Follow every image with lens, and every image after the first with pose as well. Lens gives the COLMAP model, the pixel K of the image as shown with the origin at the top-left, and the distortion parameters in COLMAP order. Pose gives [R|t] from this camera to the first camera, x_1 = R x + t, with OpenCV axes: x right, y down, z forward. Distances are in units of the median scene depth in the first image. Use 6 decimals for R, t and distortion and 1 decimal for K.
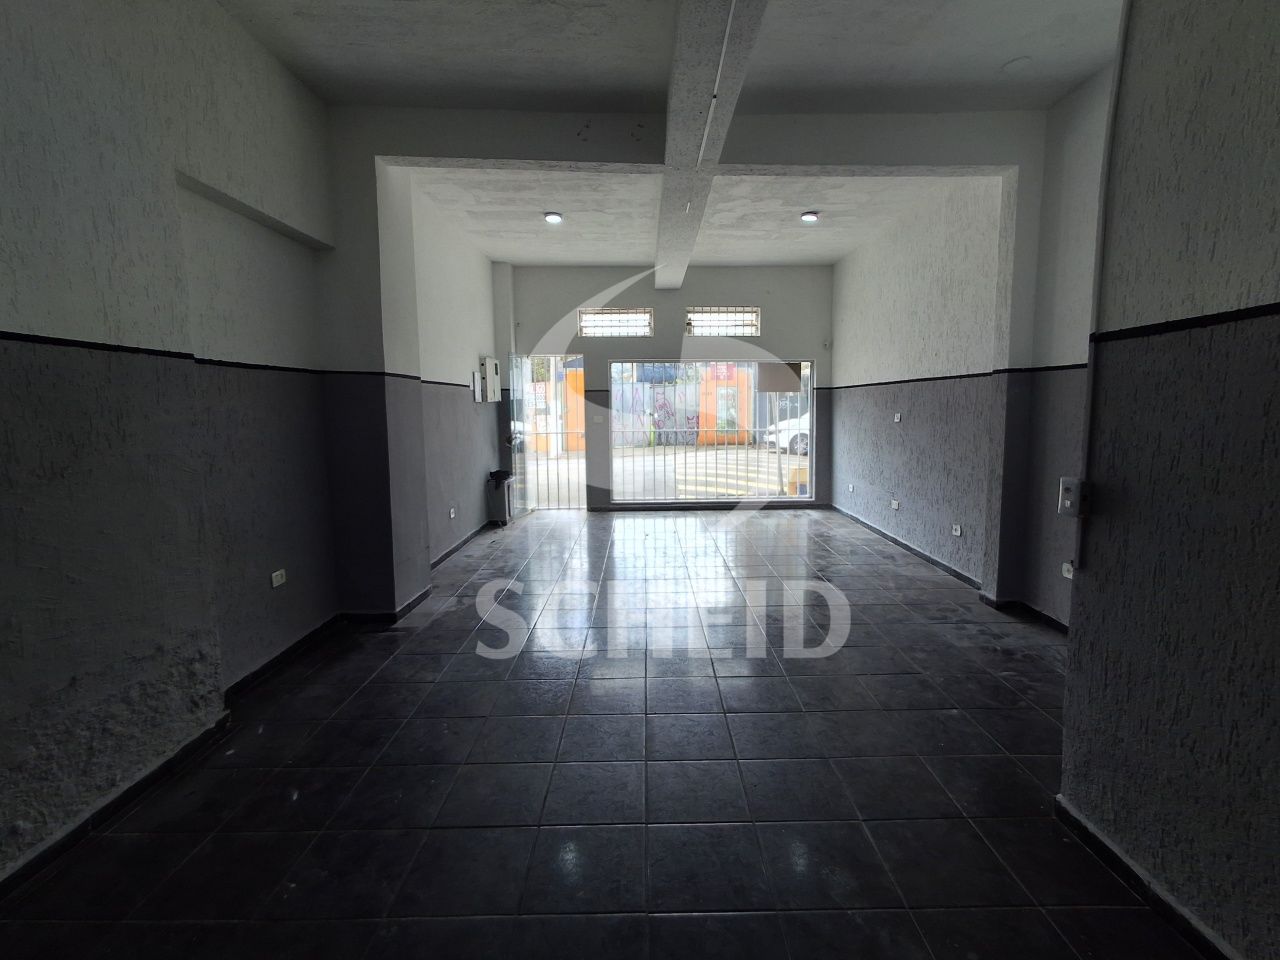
lens RADIAL K [[600.7, 0, 659.7], [0, 600.7, 472.9], [0, 0, 1]] dist [0.000654, 0.000854]
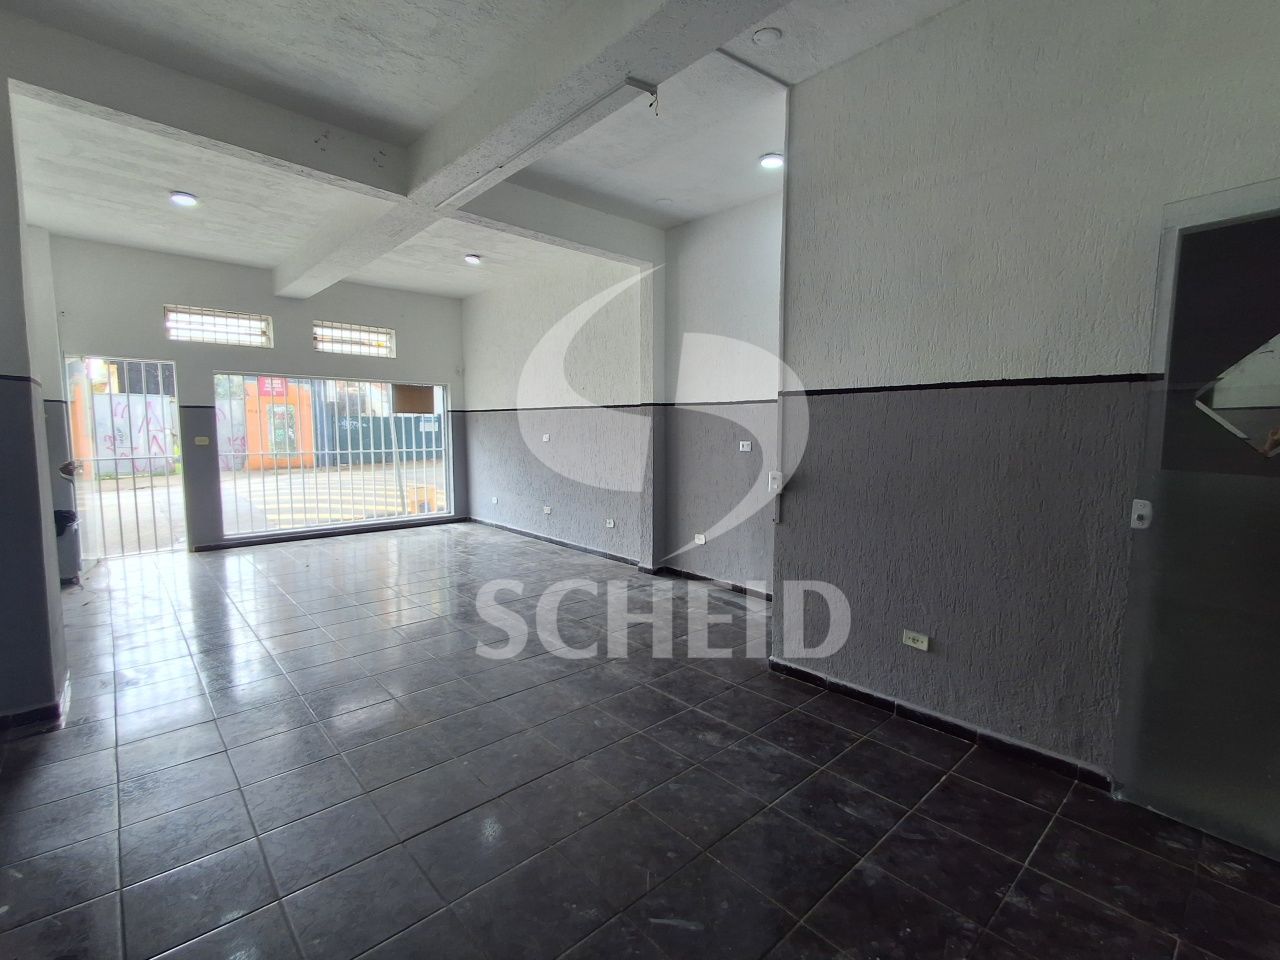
lens RADIAL K [[585.5, 0, 640.0], [0, 585.5, 480.0], [0, 0, 1]] dist [-0.000930, 0.001194]
pose [[0.754717, -0.047633, 0.654319, -0.210827], [0.061356, 0.998114, 0.001890, 0.001804], [-0.653175, 0.038720, 0.756216, -0.011207]]
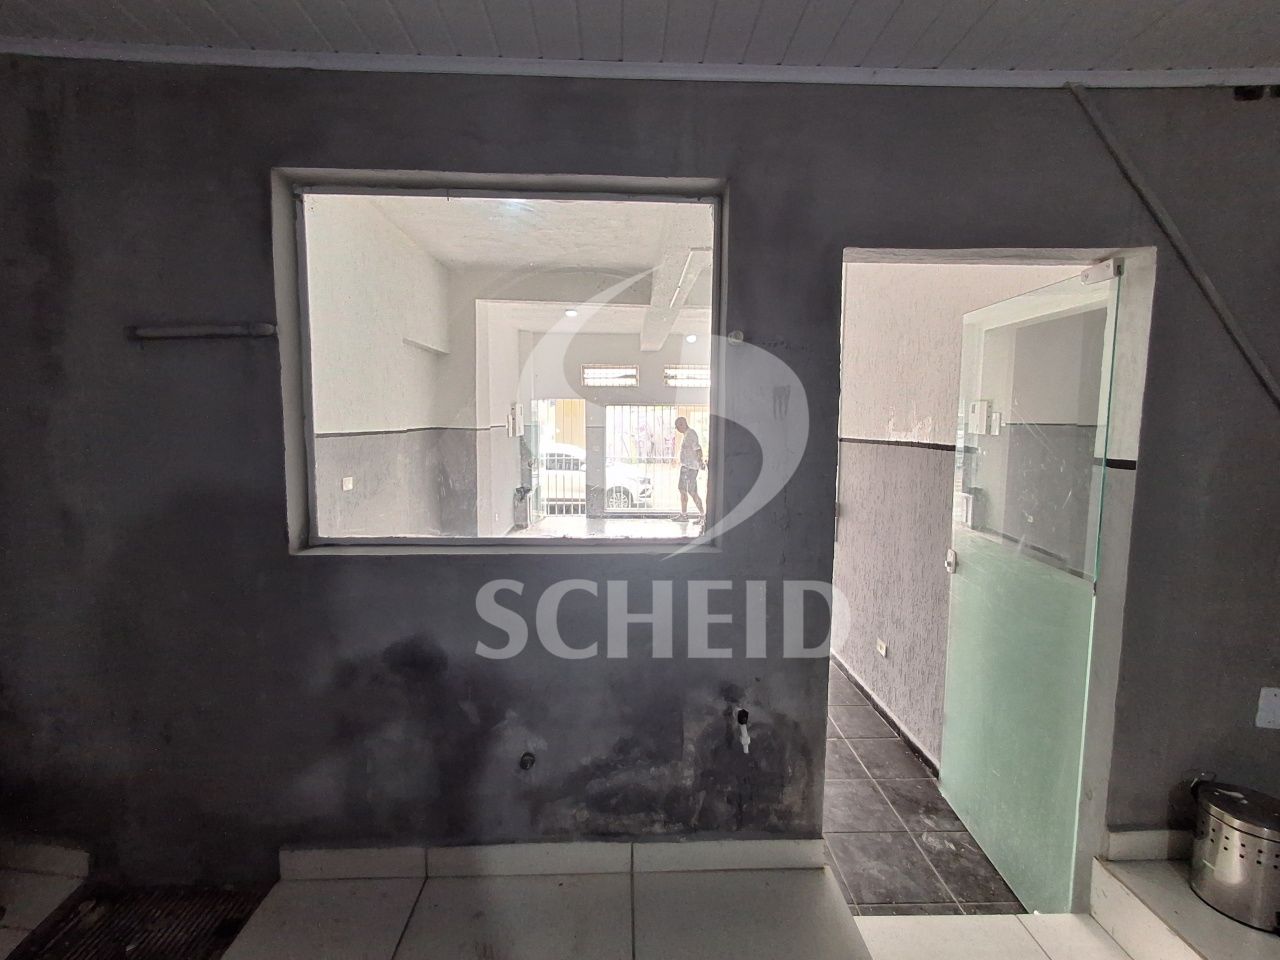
lens RADIAL K [[584.9, 0, 643.1], [0, 584.9, 479.3], [0, 0, 1]] dist [0.001273, -0.000113]
pose [[0.999847, 0.014663, 0.009488, -0.011247], [-0.014547, 0.999820, -0.012179, -0.009567], [-0.009665, 0.012039, 0.999881, -0.333224]]
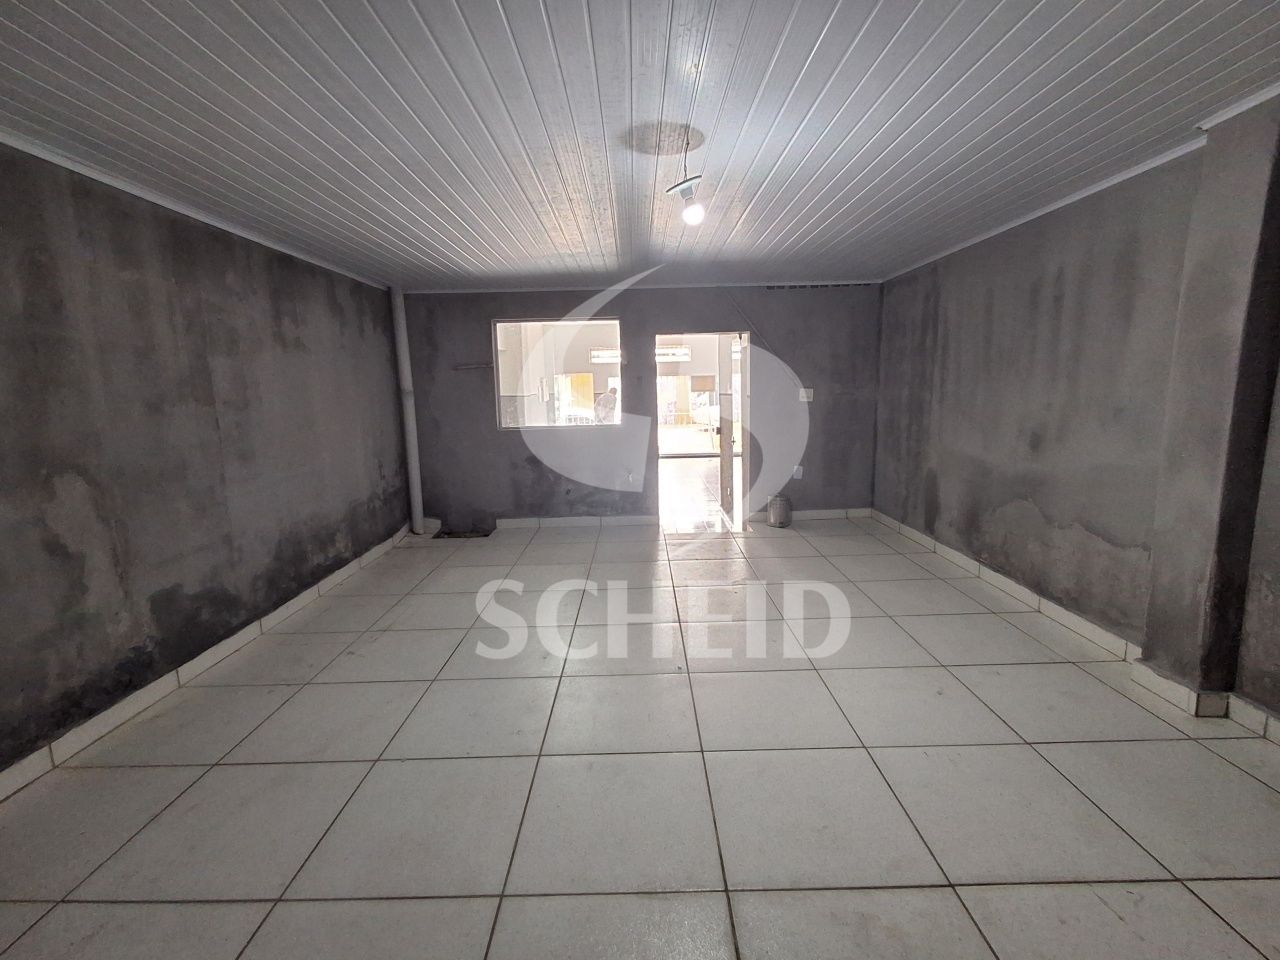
lens RADIAL K [[587.4, 0, 640.0], [0, 587.4, 480.0], [0, 0, 1]] dist [0.002290, -0.000685]
pose [[0.999649, -0.009437, -0.024752, 0.069253], [0.010590, 0.998844, 0.046888, 0.055450], [0.024281, -0.047134, 0.998593, -0.936370]]
